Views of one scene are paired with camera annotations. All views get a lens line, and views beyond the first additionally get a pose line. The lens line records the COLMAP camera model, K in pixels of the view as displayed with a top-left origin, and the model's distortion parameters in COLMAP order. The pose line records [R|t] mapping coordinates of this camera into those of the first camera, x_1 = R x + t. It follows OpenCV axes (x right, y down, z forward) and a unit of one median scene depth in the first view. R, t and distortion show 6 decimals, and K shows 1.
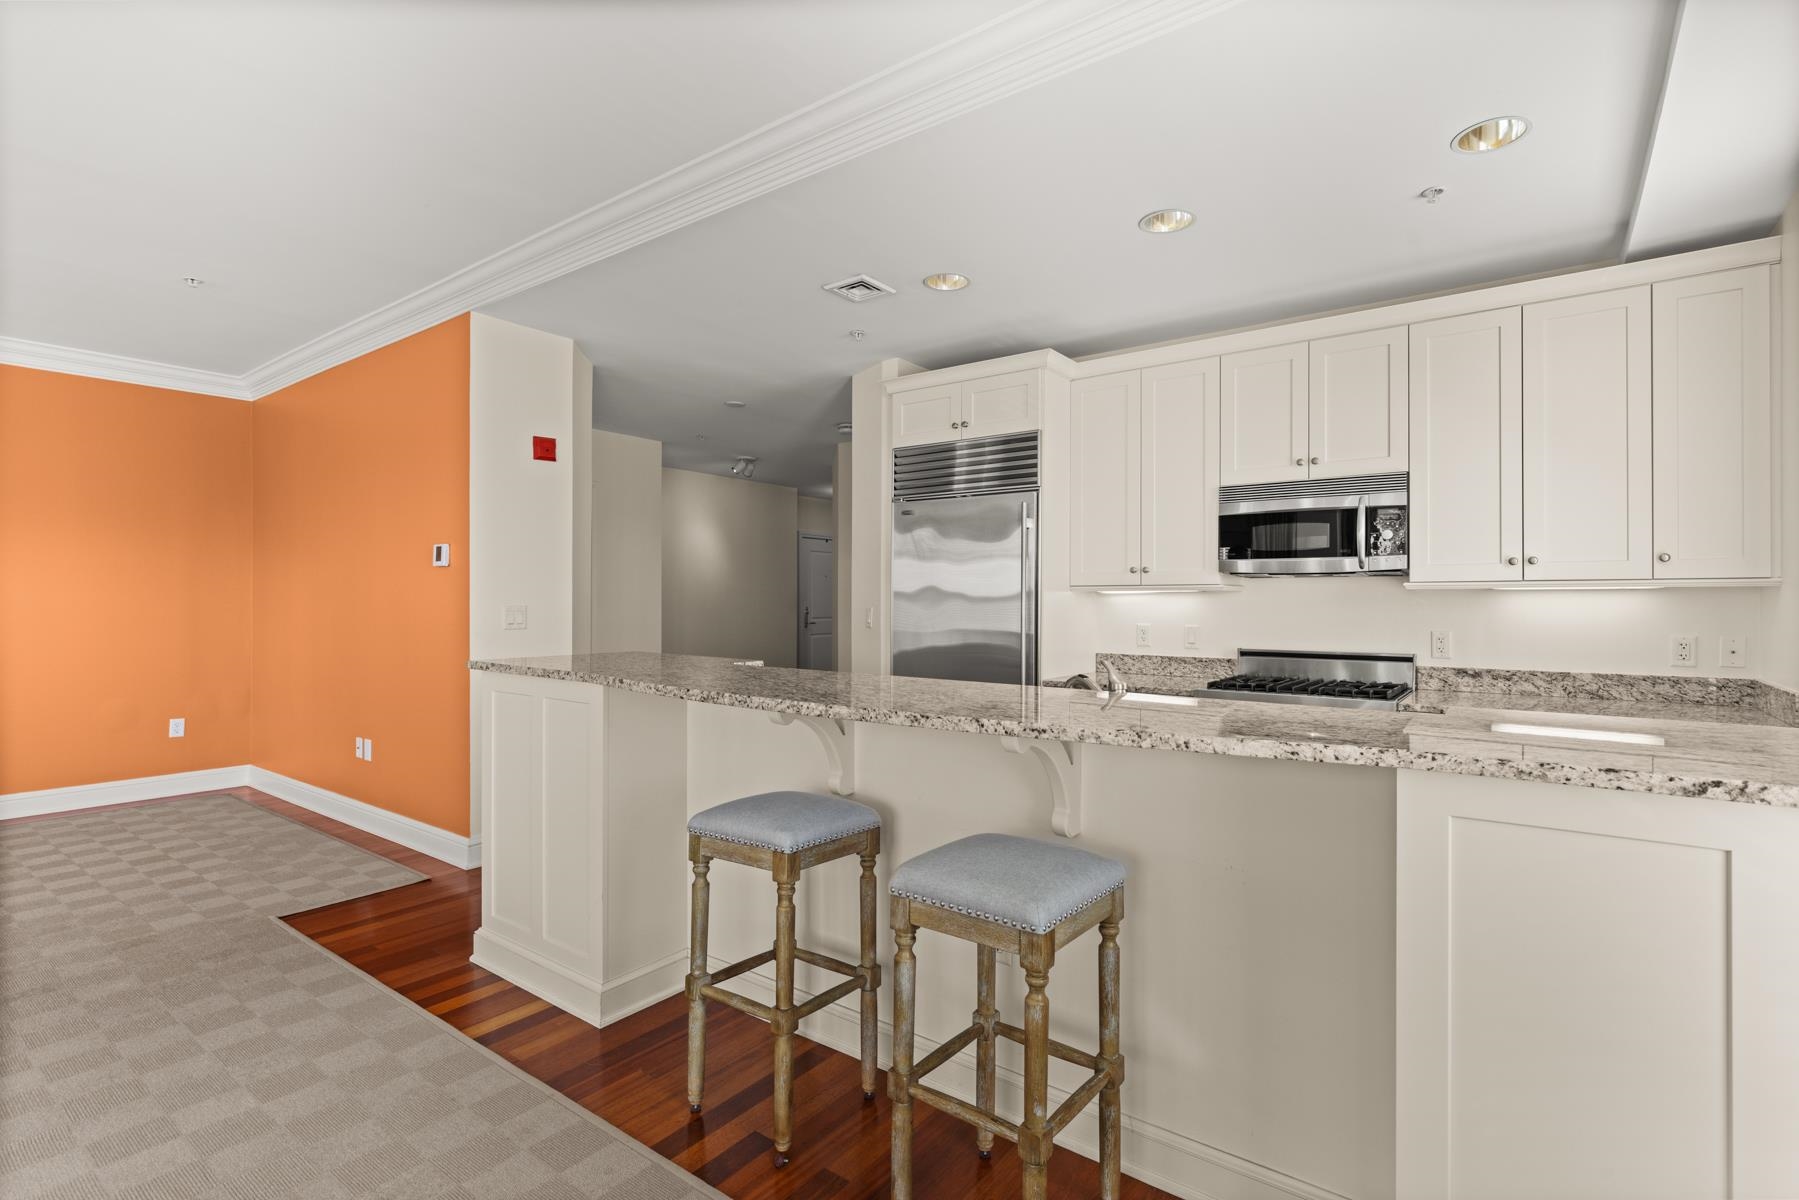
lens RADIAL K [[852.2, 0, 920.0], [0, 852.2, 599.4], [0, 0, 1]] dist [-0.000227, -0.000391]
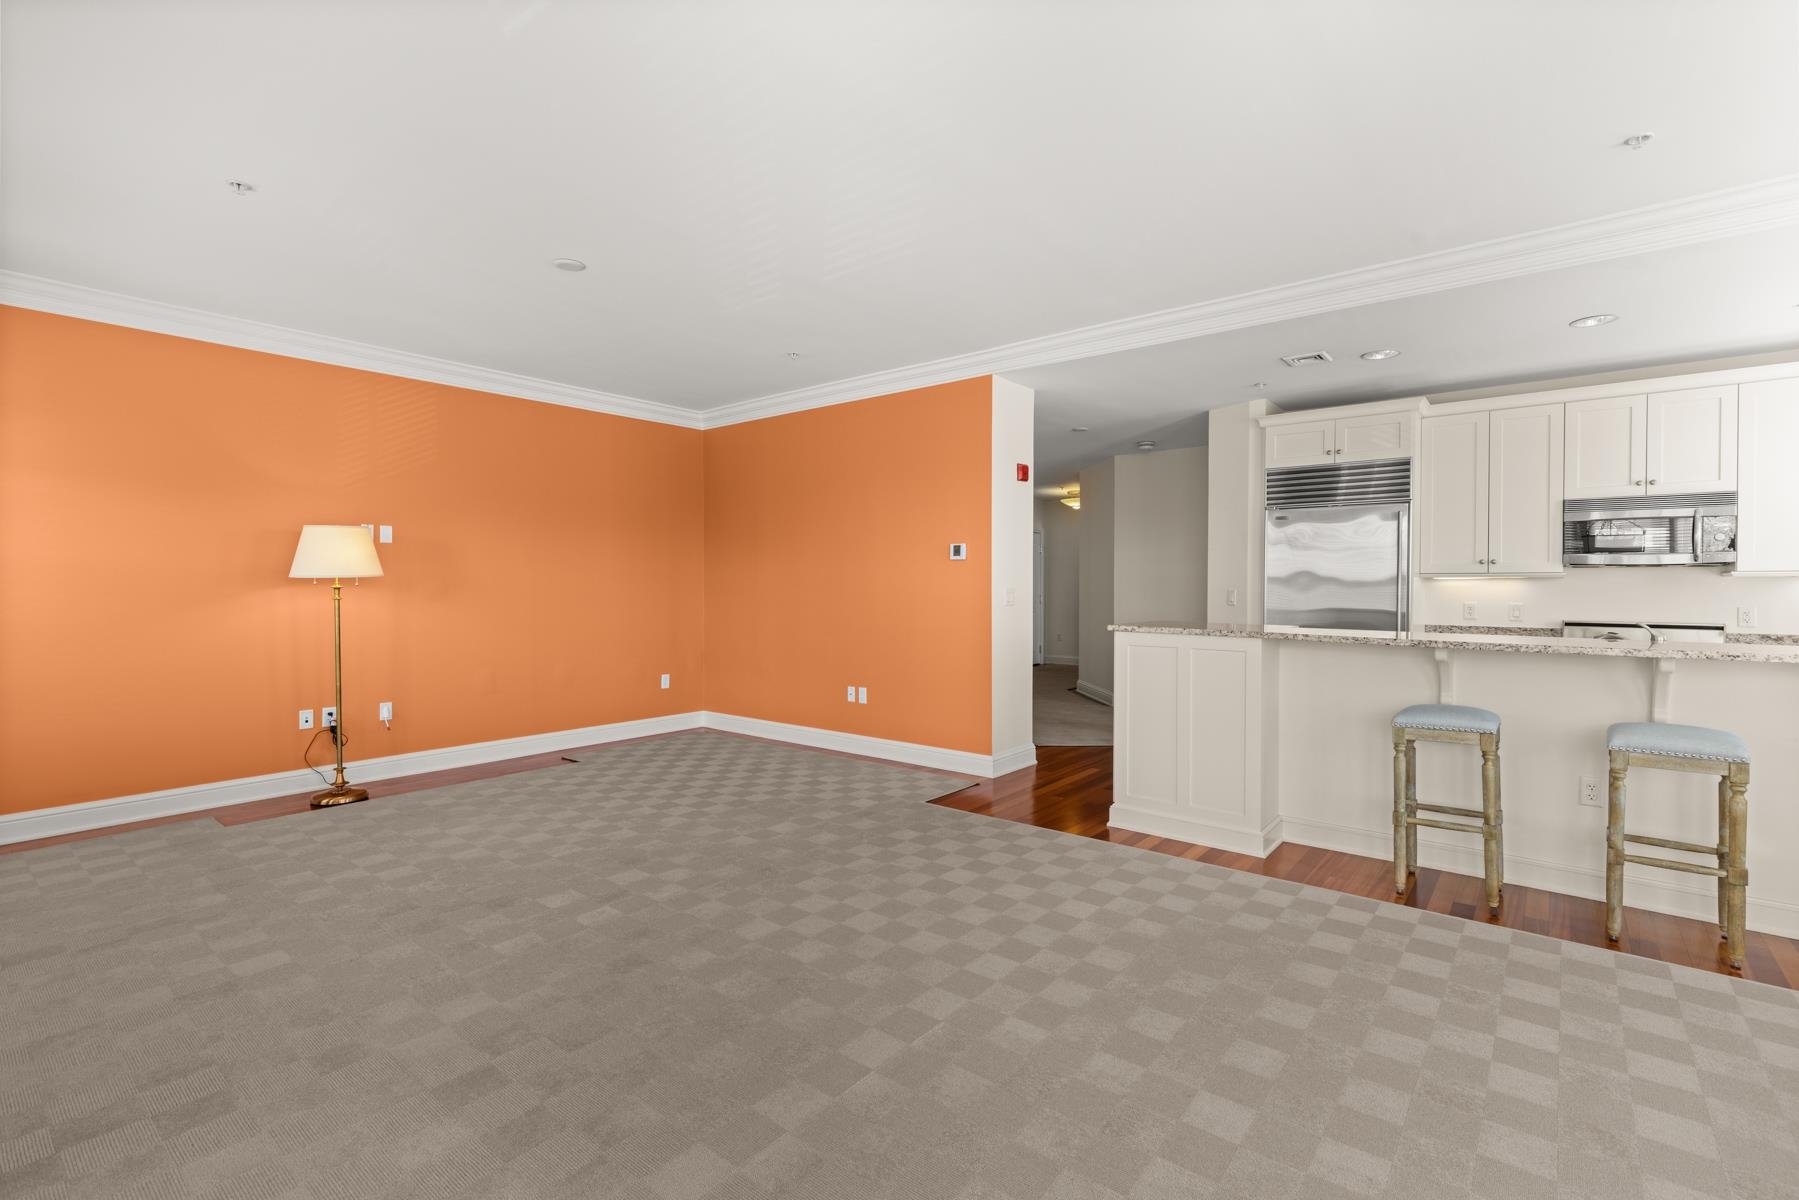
lens RADIAL K [[819.2, 0, 892.5], [0, 819.2, 597.2], [0, 0, 1]] dist [0.002149, -0.000159]
pose [[0.999028, 0.000949, -0.044068, -0.622446], [-0.000257, 0.999877, 0.015696, 0.001063], [0.044077, -0.015669, 0.998905, -0.328009]]
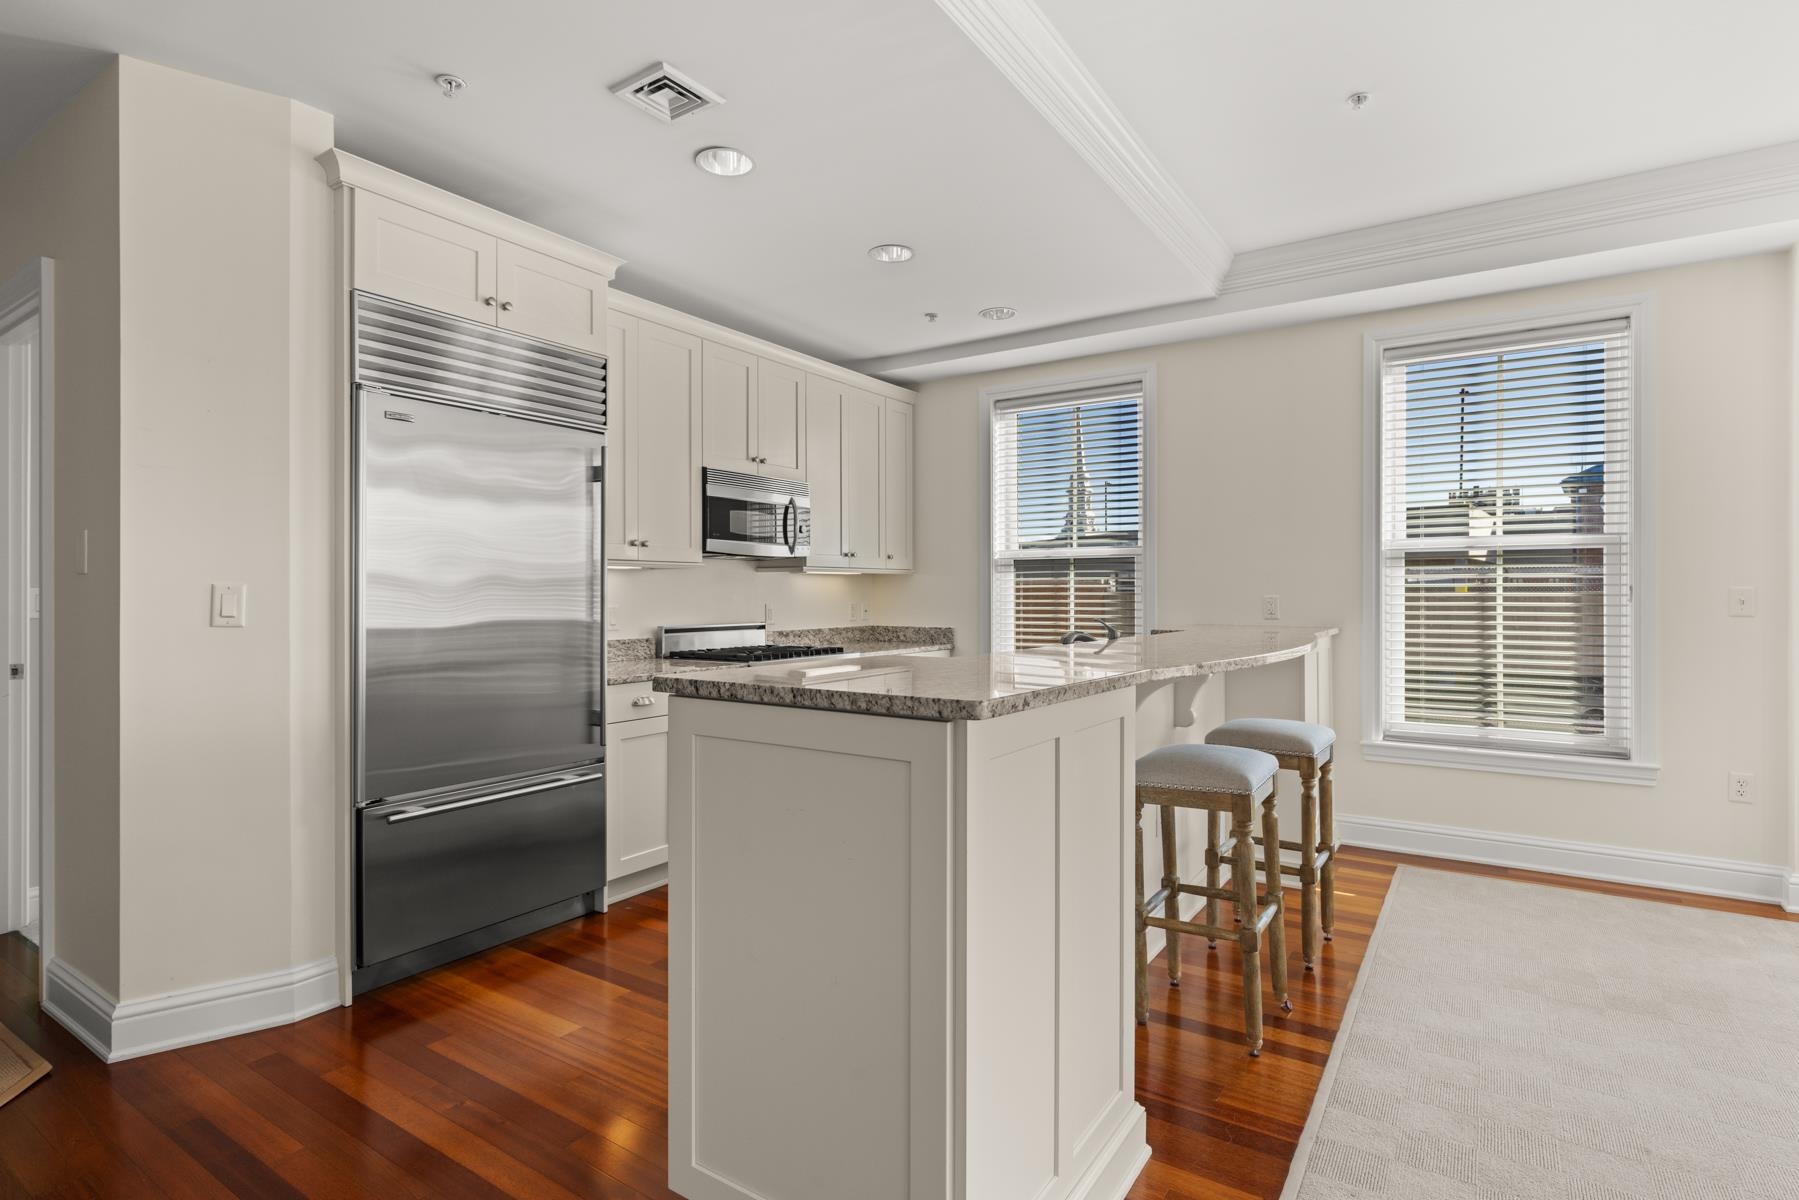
lens RADIAL K [[875.5, 0, 927.9], [0, 875.5, 592.2], [0, 0, 1]] dist [-0.001379, 0.000150]
pose [[-0.060453, -0.003979, 0.998163, -0.683313], [-0.003610, 0.999986, 0.003768, 0.012130], [-0.998164, -0.003376, -0.060467, 0.759940]]
